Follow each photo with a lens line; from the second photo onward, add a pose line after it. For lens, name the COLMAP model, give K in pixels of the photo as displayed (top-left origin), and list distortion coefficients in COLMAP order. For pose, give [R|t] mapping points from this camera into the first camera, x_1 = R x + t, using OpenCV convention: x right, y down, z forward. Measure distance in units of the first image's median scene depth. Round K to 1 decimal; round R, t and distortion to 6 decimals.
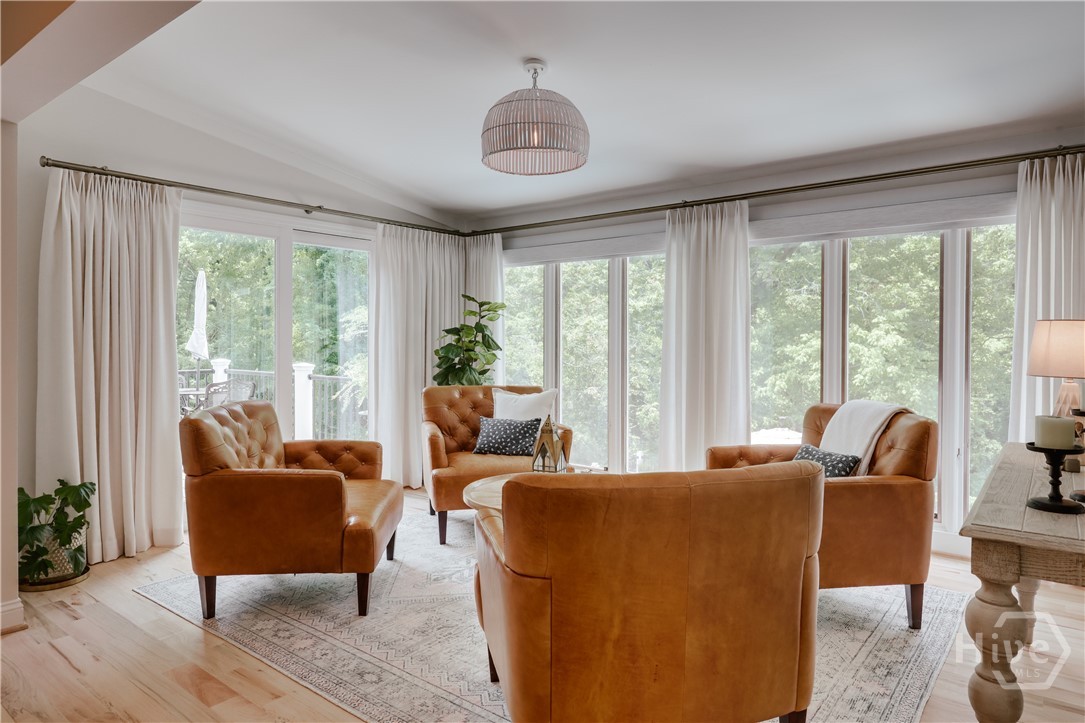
lens RADIAL K [[682.2, 0, 542.8], [0, 682.2, 355.7], [0, 0, 1]] dist [-0.005166, -0.002071]
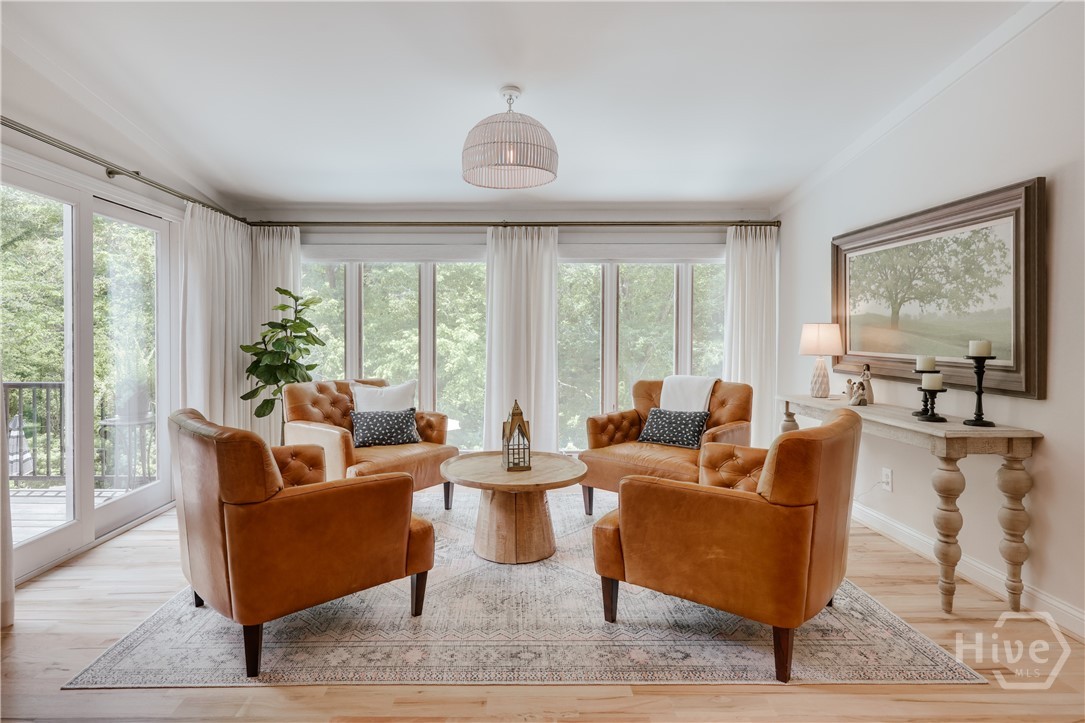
lens RADIAL K [[589.7, 0, 536.3], [0, 589.7, 352.8], [0, 0, 1]] dist [-0.009583, -0.001106]
pose [[0.770479, -0.016935, 0.637240, -0.380426], [0.013914, 0.999856, 0.009748, -0.000899], [-0.637314, 0.001356, 0.770603, 0.137367]]
